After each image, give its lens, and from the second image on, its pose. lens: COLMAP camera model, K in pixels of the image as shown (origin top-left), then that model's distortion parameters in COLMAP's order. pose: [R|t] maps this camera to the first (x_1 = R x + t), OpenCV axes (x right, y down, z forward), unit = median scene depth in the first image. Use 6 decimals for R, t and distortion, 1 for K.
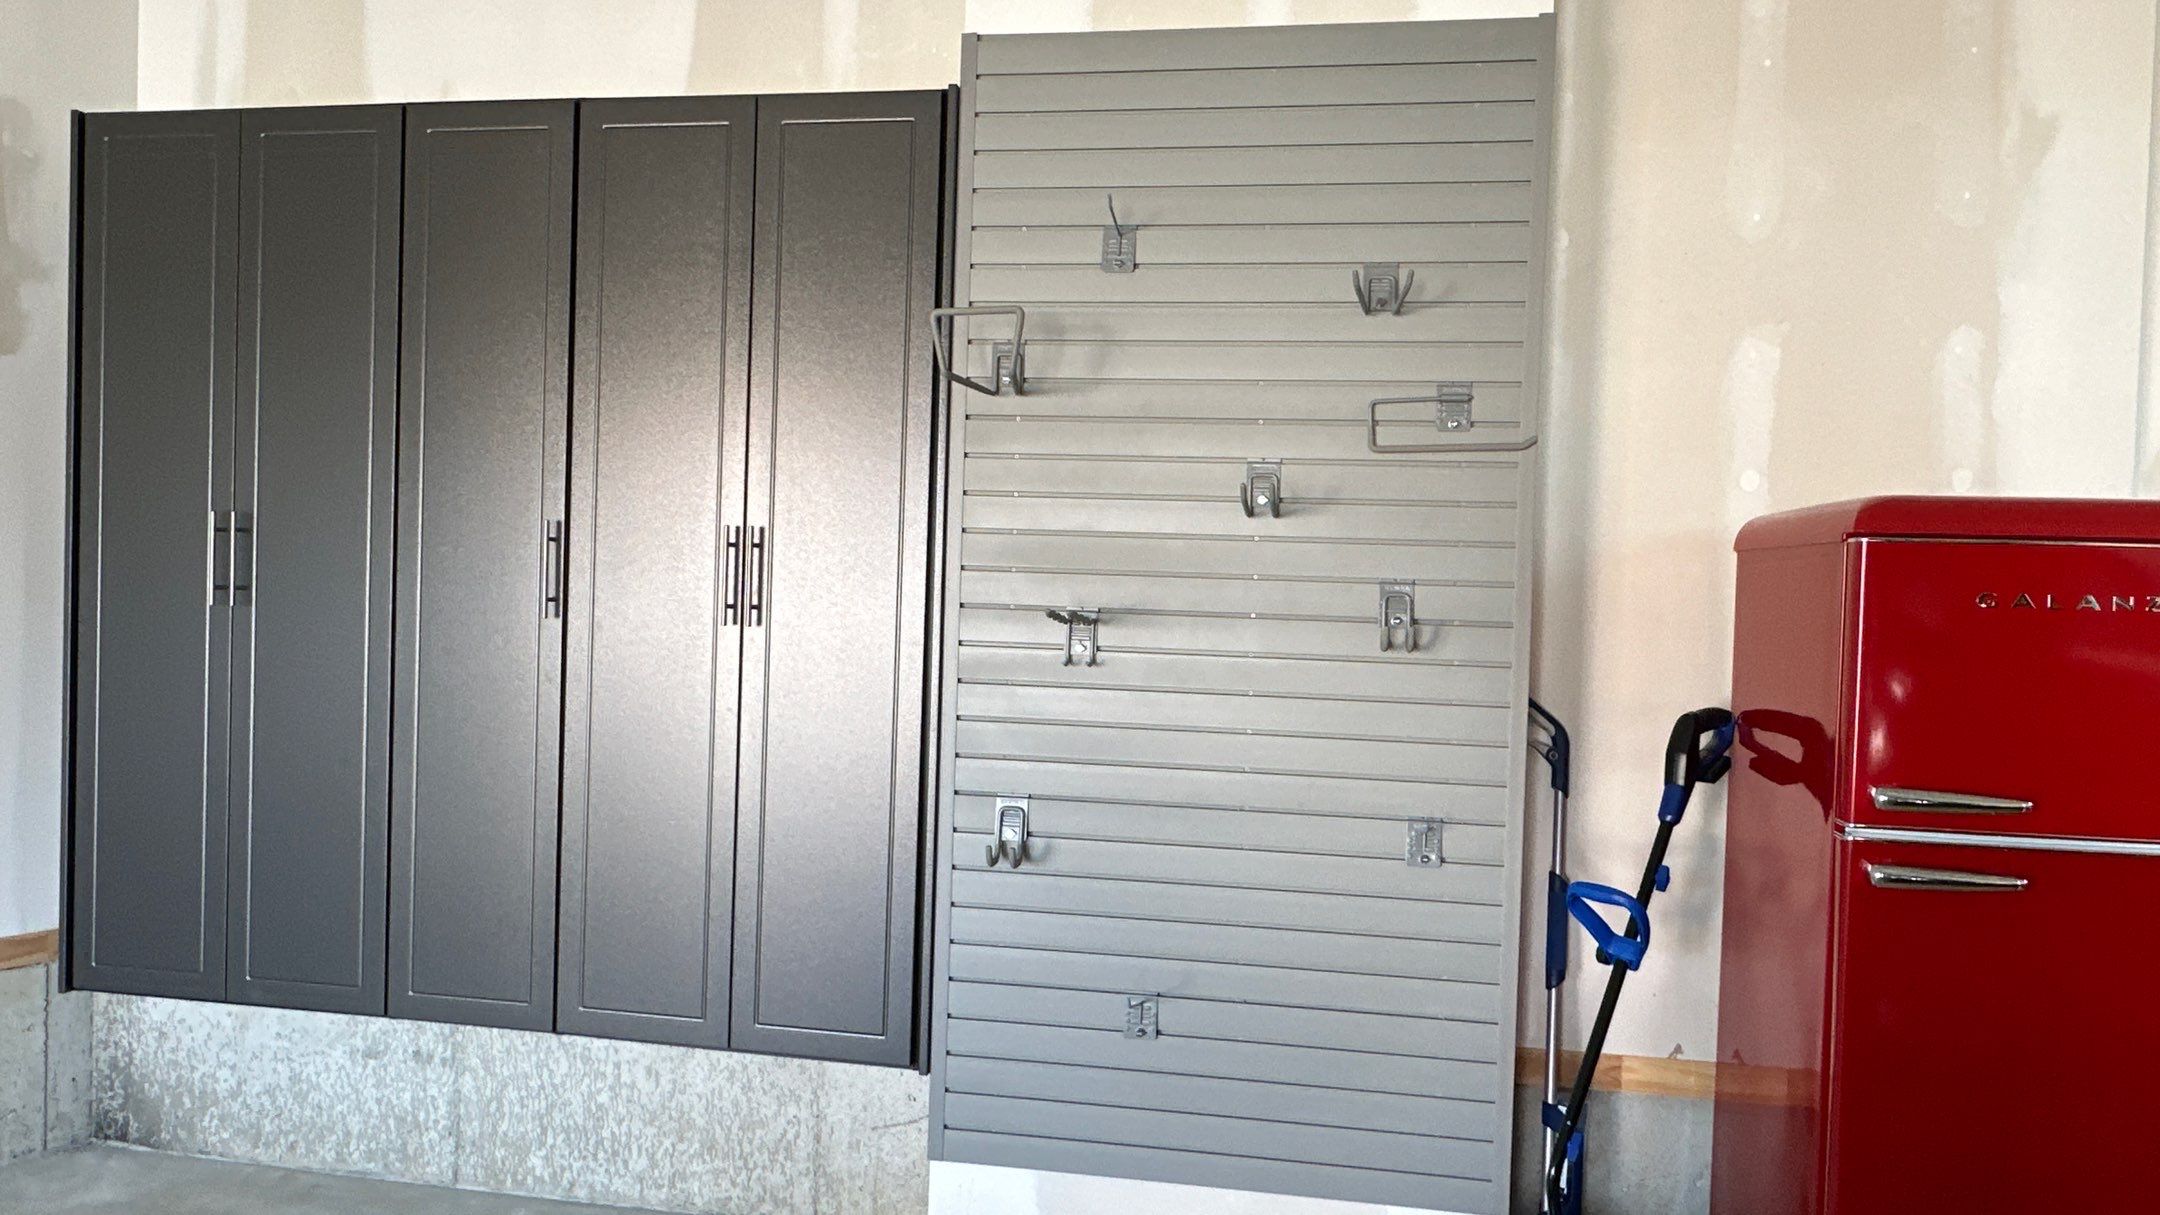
lens RADIAL K [[1416.3, 0, 1080.4], [0, 1416.3, 604.7], [0, 0, 1]] dist [-0.003796, 0.001172]
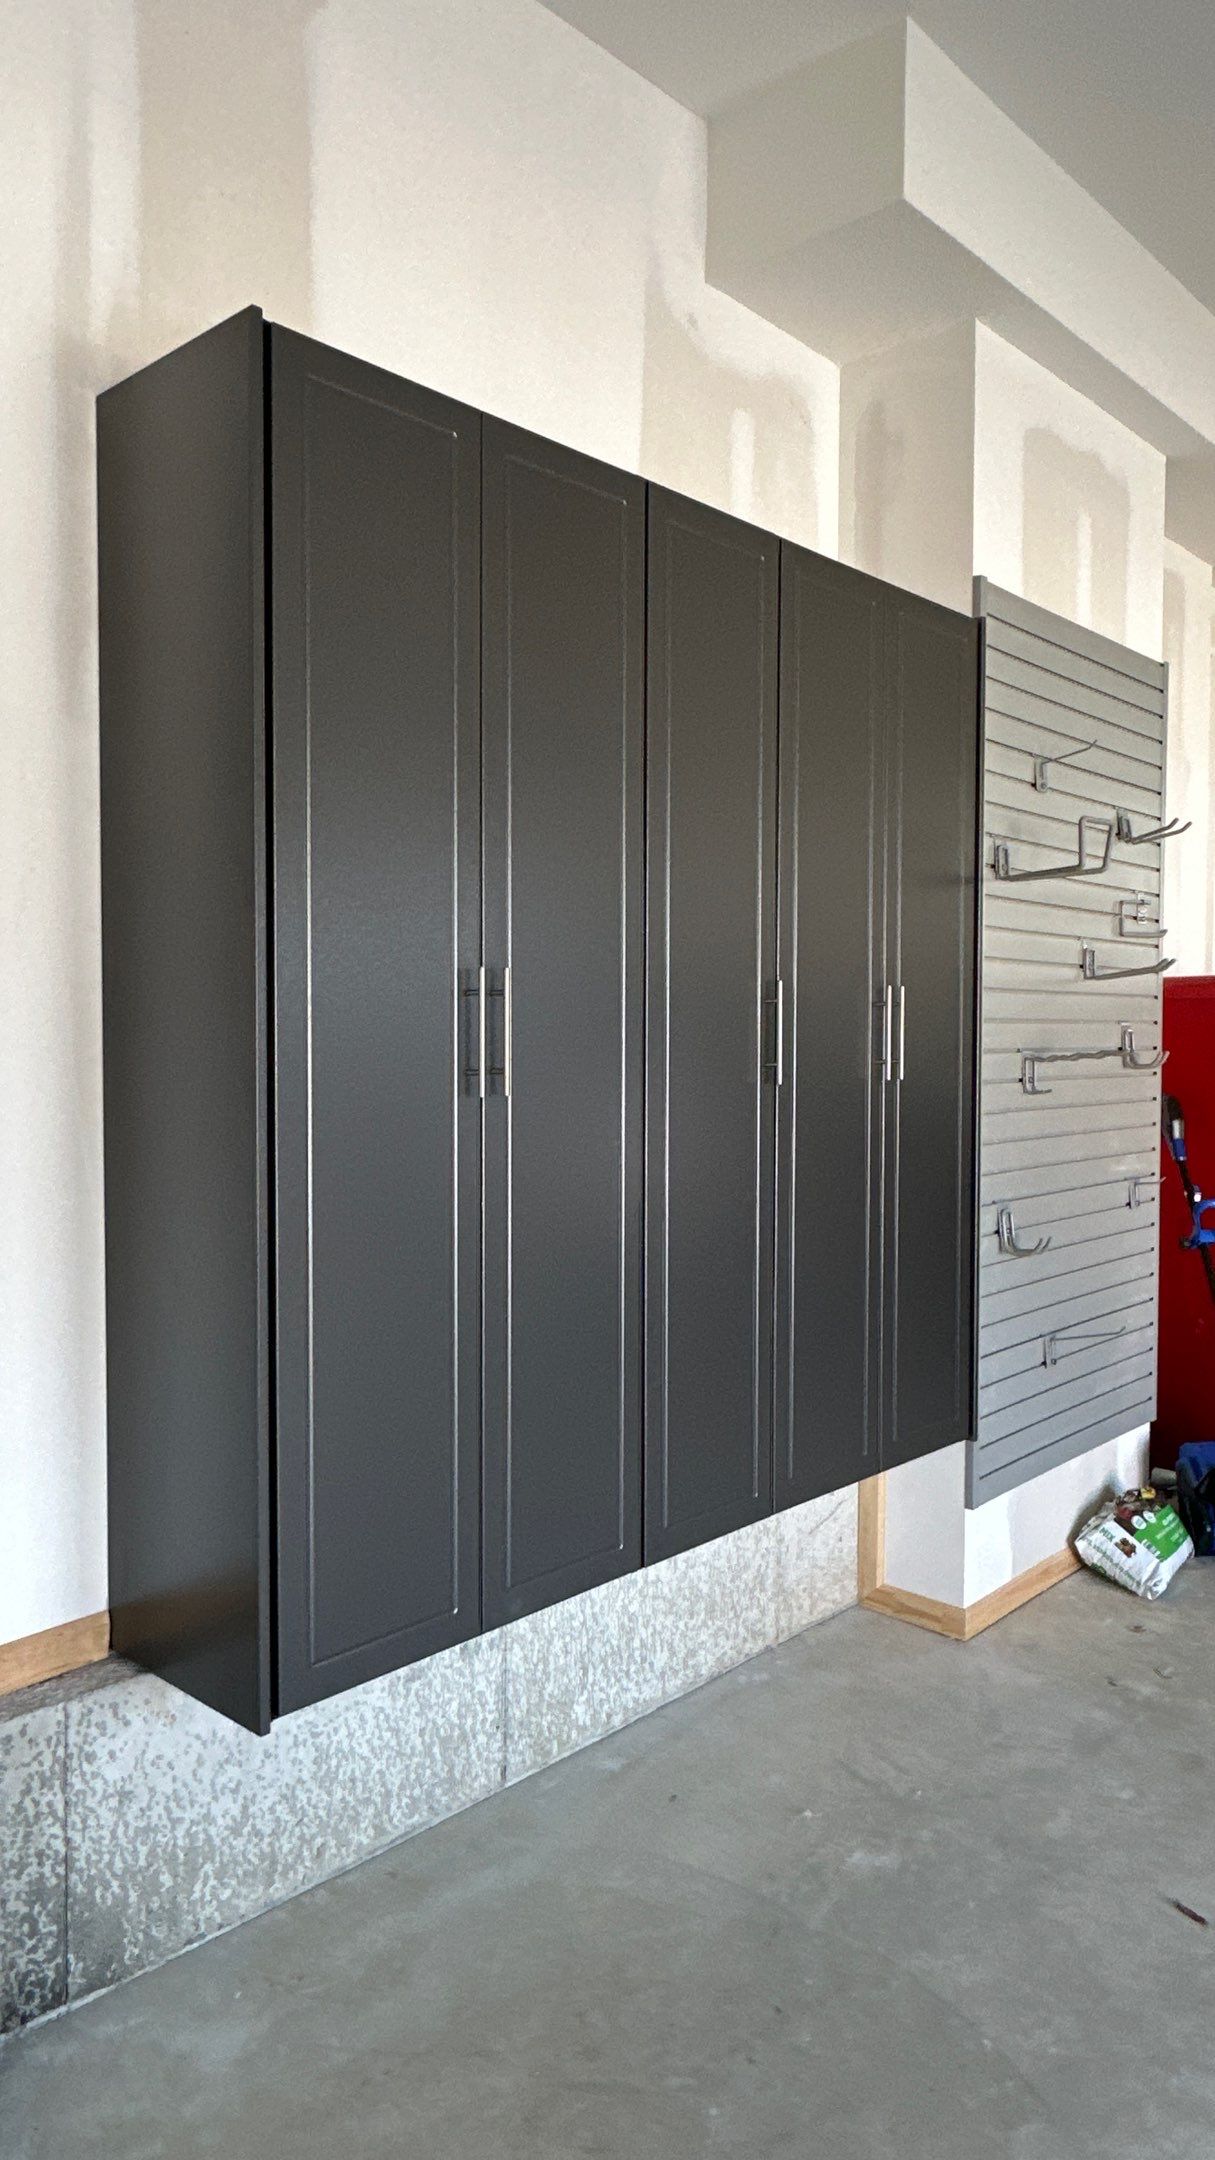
lens RADIAL K [[1416.3, 0, 576.9], [0, 1416.3, 1090.8], [0, 0, 1]] dist [-0.003796, 0.001172]
pose [[0.564972, -0.064186, 0.822610, -1.112161], [0.033709, 0.997933, 0.054715, -0.038106], [-0.824421, -0.003183, 0.565968, 0.519982]]
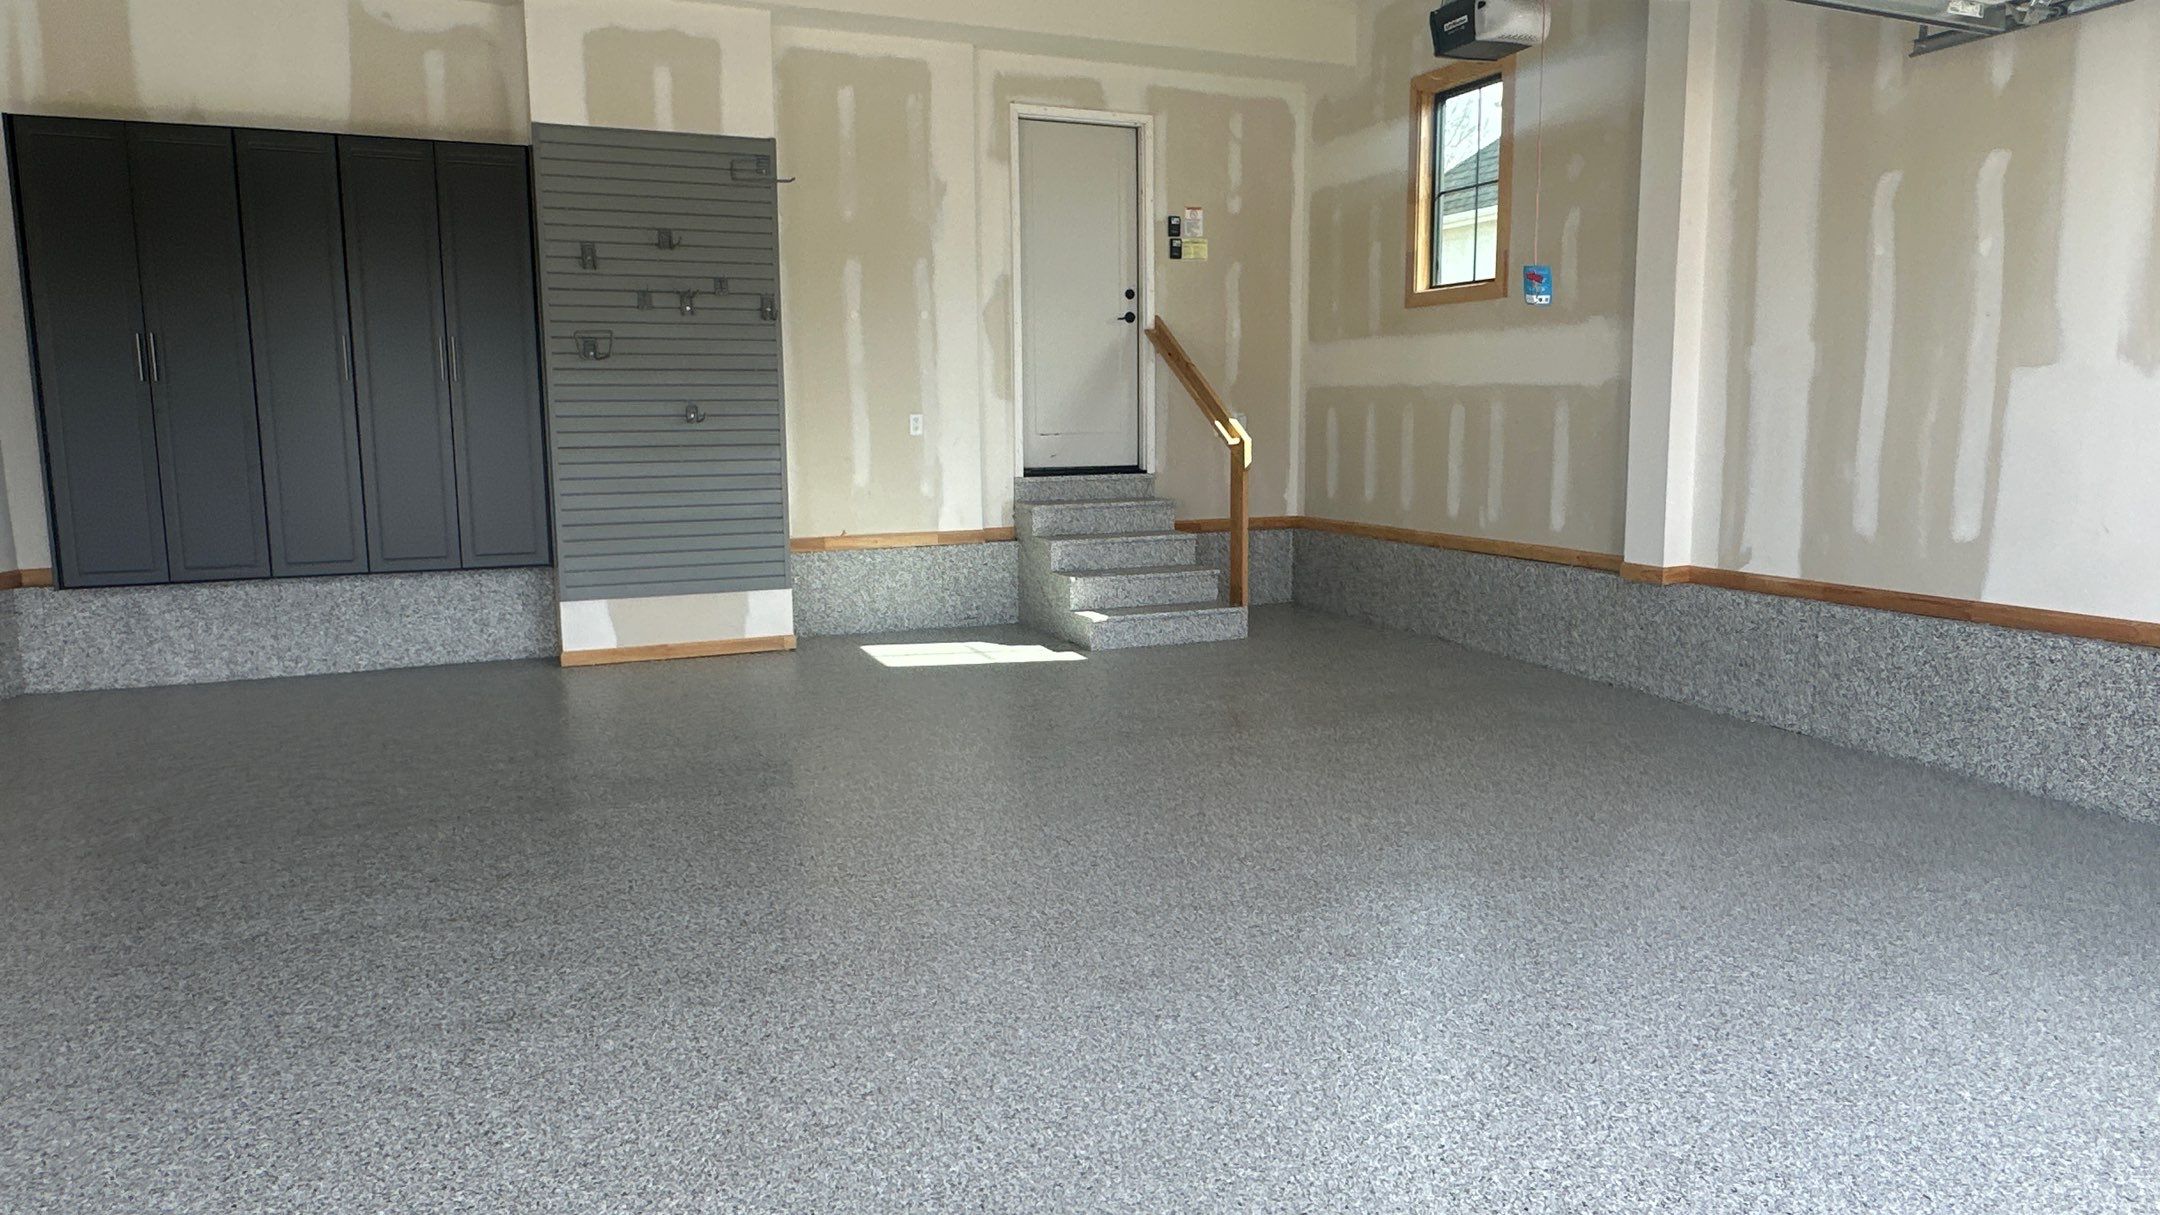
lens RADIAL K [[1416.3, 0, 1086.9], [0, 1416.3, 606.2], [0, 0, 1]] dist [-0.003796, 0.001172]
pose [[0.834053, -0.113373, 0.539909, -0.579979], [0.046272, 0.989584, 0.136318, 0.097603], [-0.549740, -0.088714, 0.830612, -1.315831]]
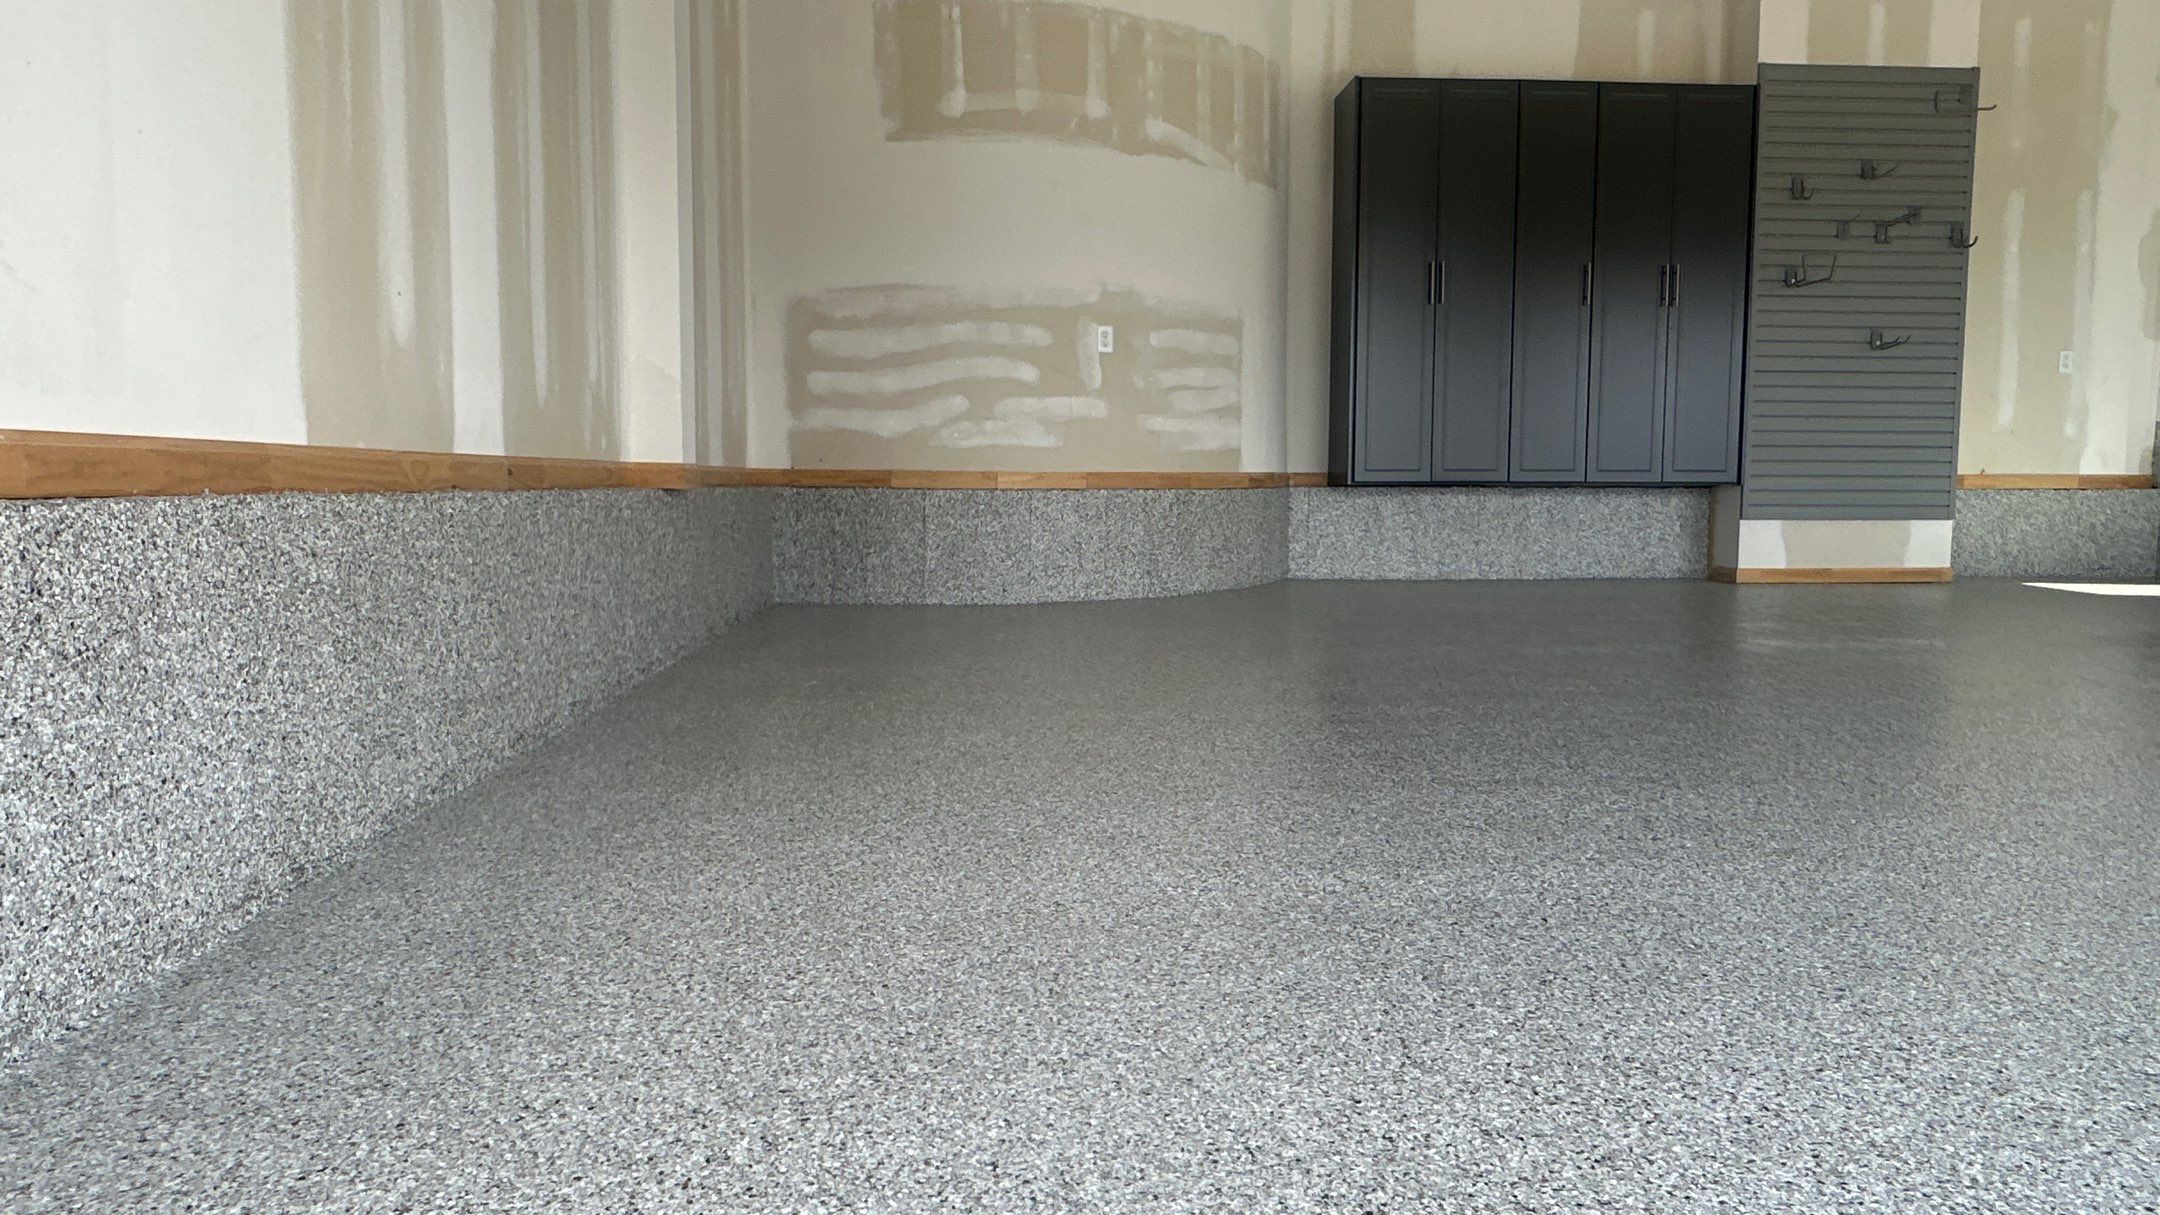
lens RADIAL K [[1416.3, 0, 1084.5], [0, 1416.3, 610.5], [0, 0, 1]] dist [-0.003796, 0.001172]
pose [[0.973644, -0.049932, 0.222539, -1.589040], [0.034119, 0.996649, 0.074343, 0.285759], [-0.225506, -0.064791, 0.972085, -1.046664]]
